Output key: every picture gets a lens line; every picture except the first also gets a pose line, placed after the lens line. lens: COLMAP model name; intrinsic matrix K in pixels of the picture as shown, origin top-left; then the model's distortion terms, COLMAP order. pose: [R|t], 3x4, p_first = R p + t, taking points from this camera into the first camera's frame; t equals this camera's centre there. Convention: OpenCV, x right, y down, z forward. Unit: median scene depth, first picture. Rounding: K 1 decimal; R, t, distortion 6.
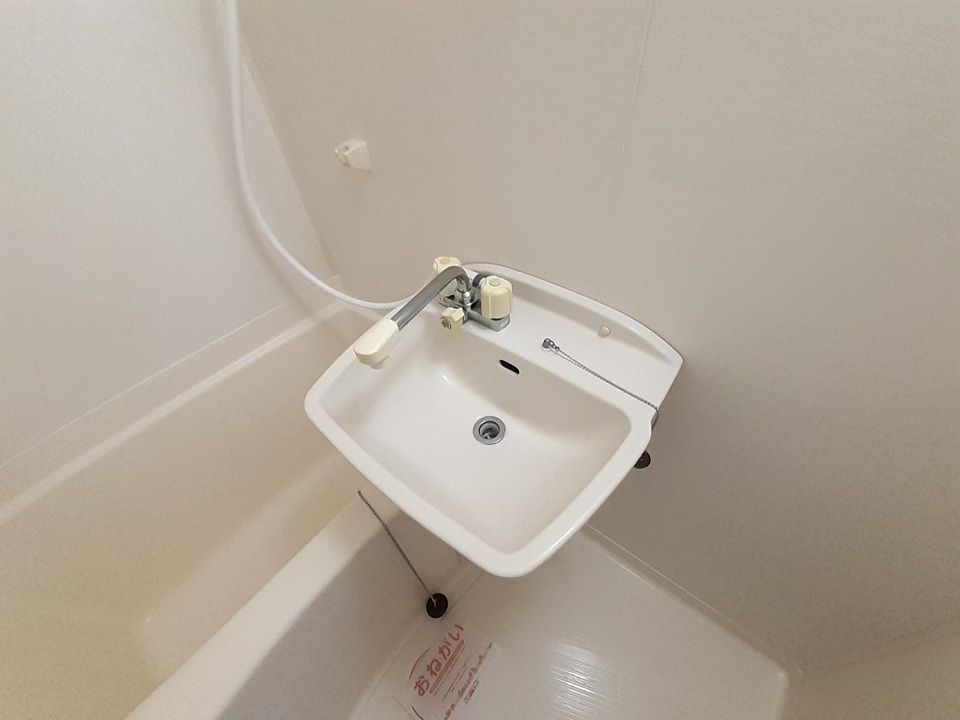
lens RADIAL K [[384.2, 0, 480.4], [0, 384.2, 359.7], [0, 0, 1]] dist [0.000056, -0.000489]
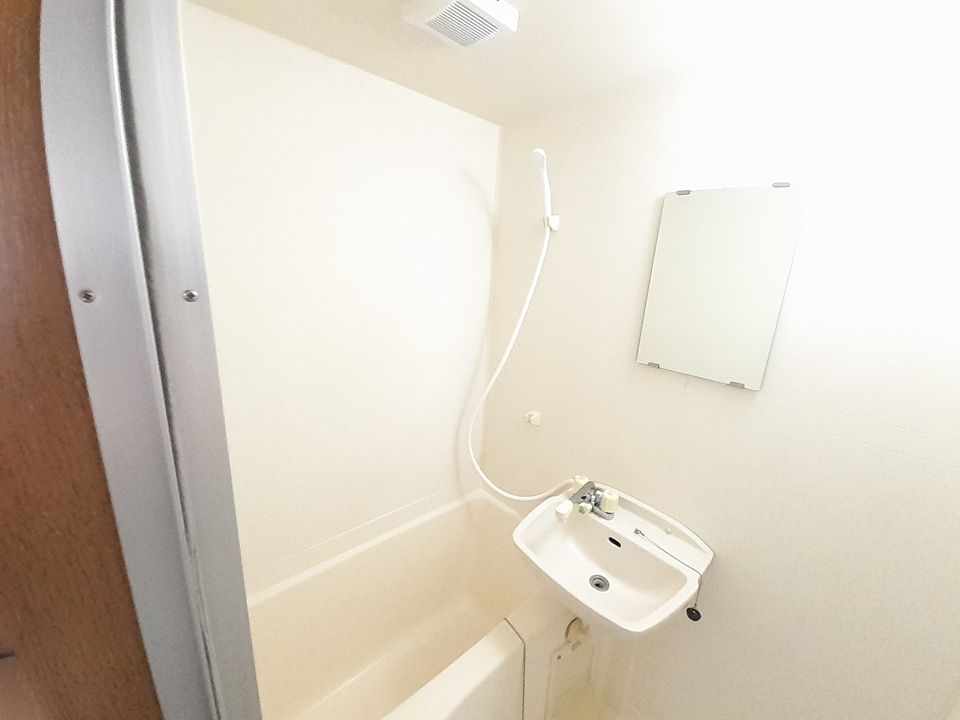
lens RADIAL K [[384.2, 0, 476.6], [0, 384.2, 356.2], [0, 0, 1]] dist [0.000056, -0.000489]
pose [[0.979812, 0.127588, -0.153915, -0.408322], [-0.189396, 0.838898, -0.510274, 0.340428], [0.064014, 0.529123, 0.846127, -1.079814]]
